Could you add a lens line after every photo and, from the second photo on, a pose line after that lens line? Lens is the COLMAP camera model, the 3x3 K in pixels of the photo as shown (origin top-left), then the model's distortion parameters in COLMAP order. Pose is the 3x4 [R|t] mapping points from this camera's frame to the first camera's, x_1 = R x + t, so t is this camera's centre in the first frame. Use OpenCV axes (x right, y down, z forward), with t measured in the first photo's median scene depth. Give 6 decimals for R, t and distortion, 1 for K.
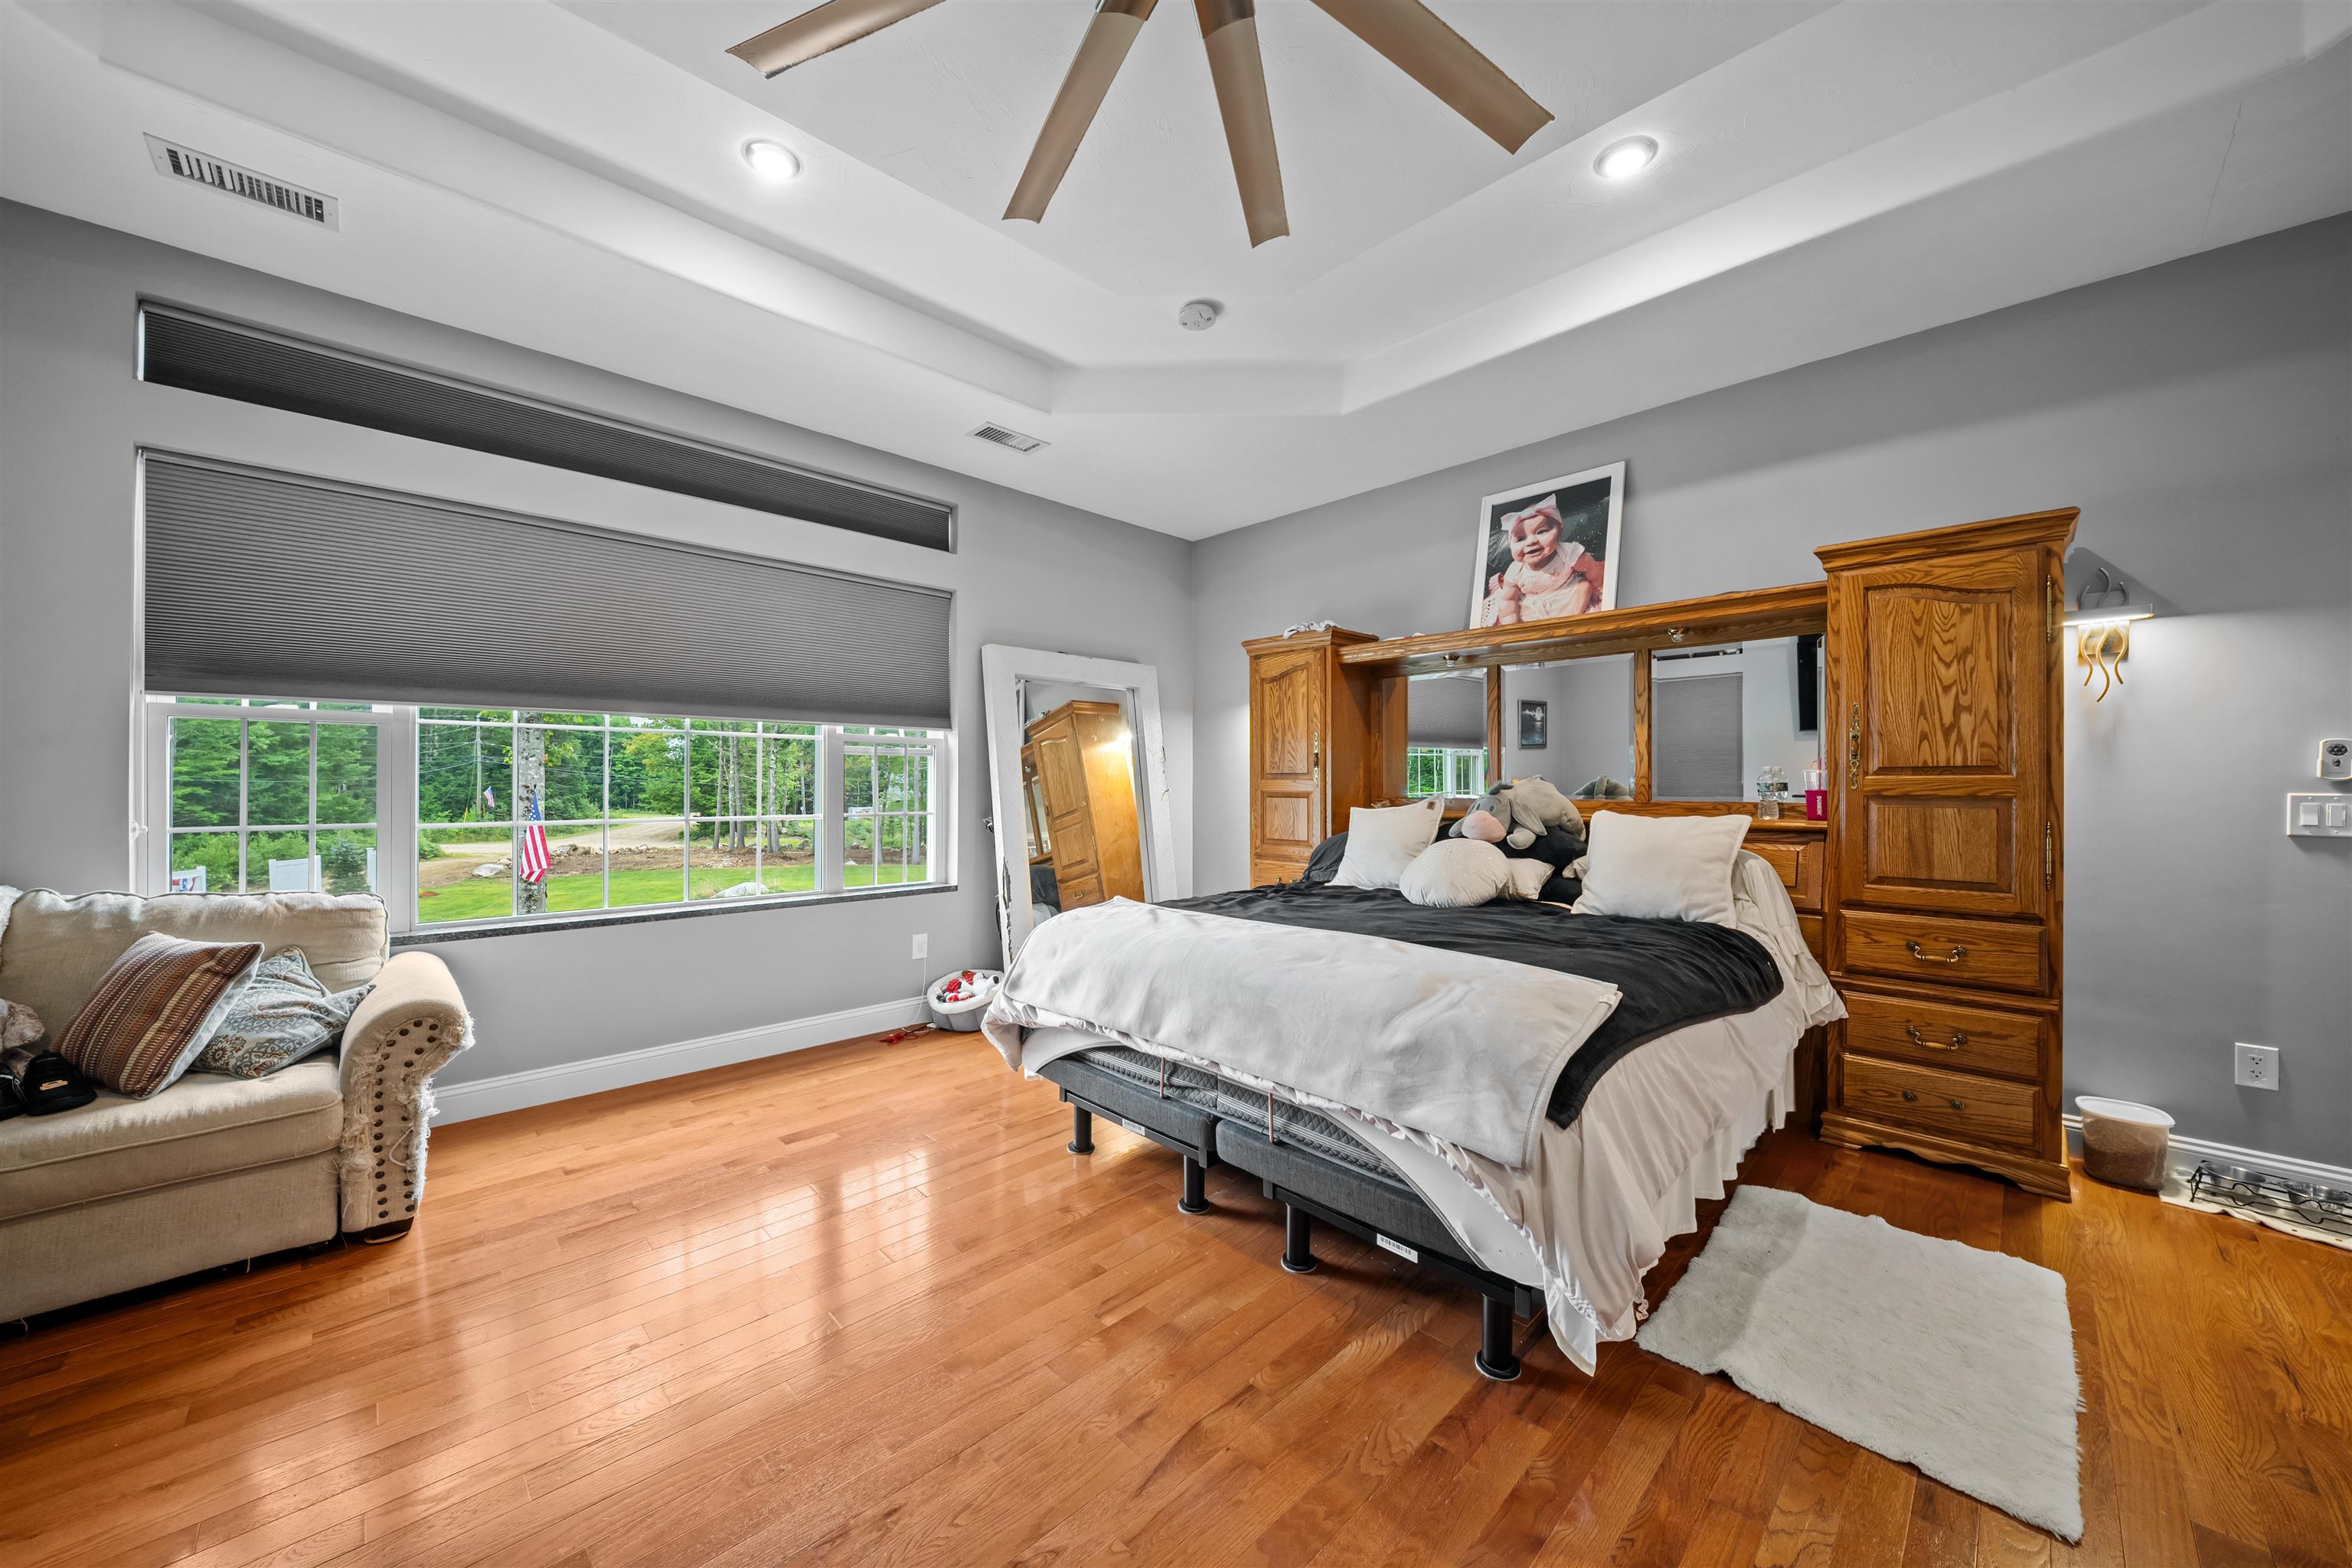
lens RADIAL K [[831.5, 0, 1163.6], [0, 831.5, 791.8], [0, 0, 1]] dist [0.002424, -0.003852]
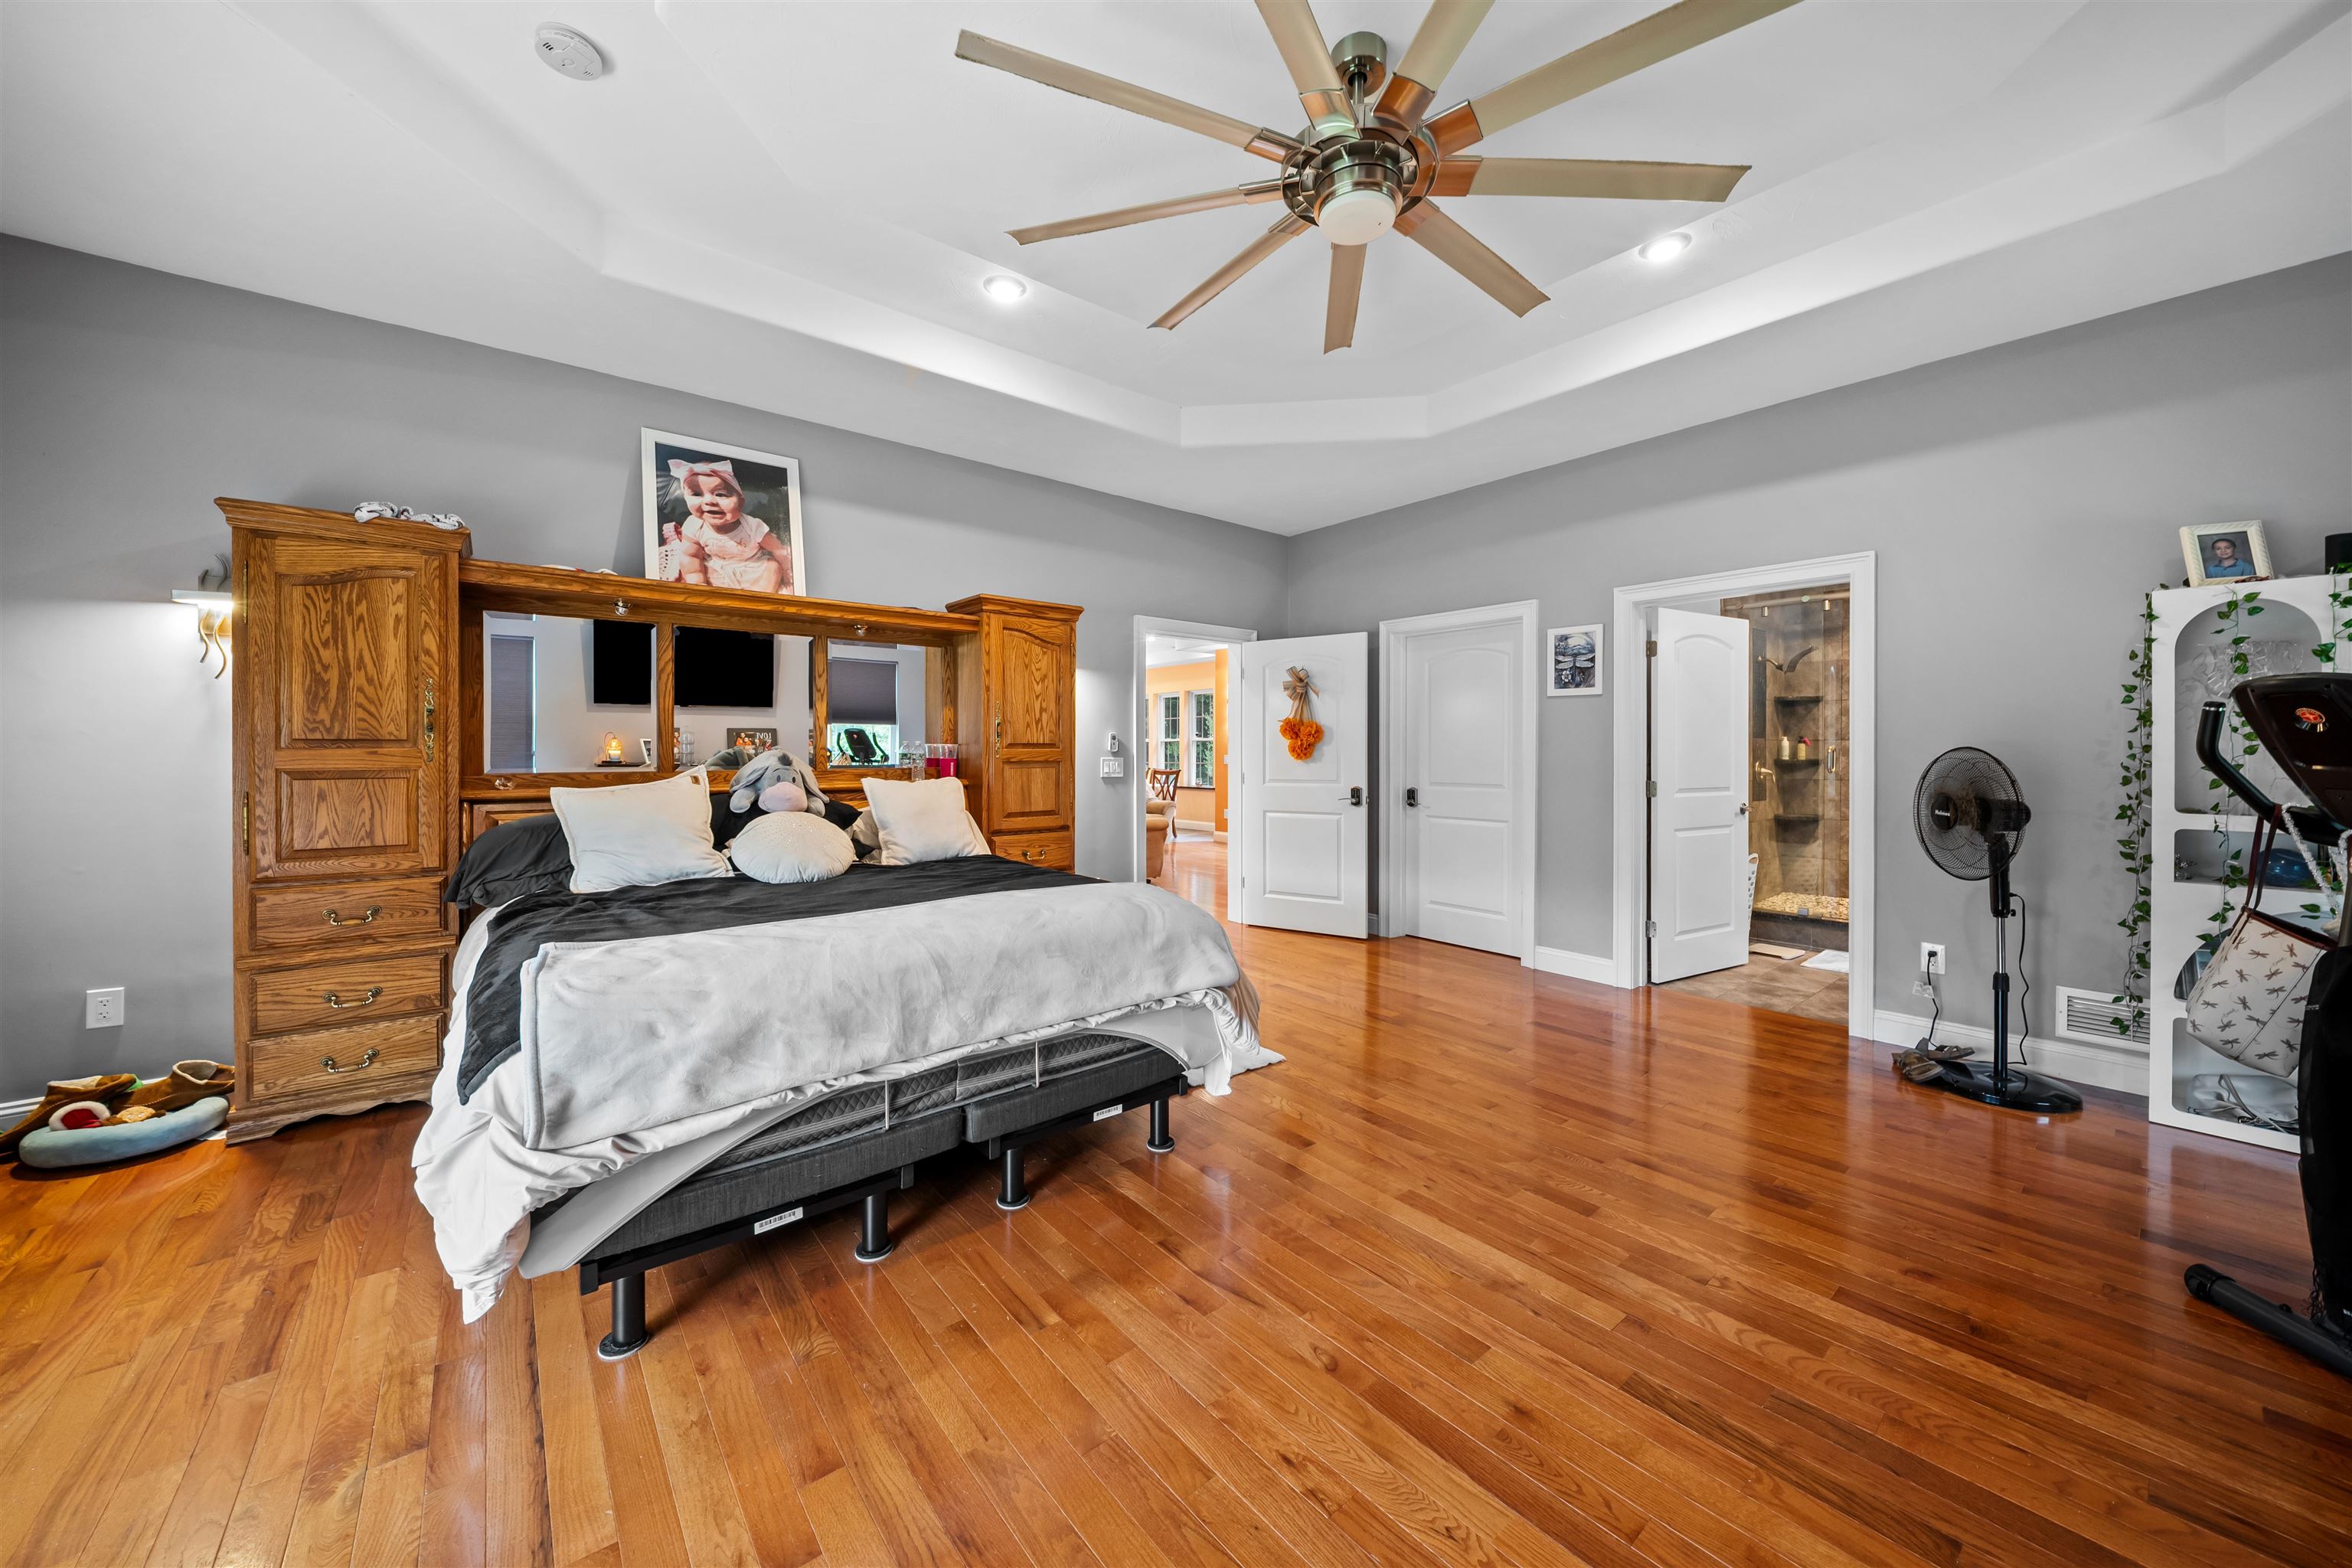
lens RADIAL K [[831.5, 0, 1228.2], [0, 831.5, 758.6], [0, 0, 1]] dist [0.002424, -0.003852]
pose [[0.047579, -0.008019, 0.998835, -0.636501], [0.010798, 0.999913, 0.007513, -0.007738], [-0.998809, 0.010428, 0.047662, 0.474814]]
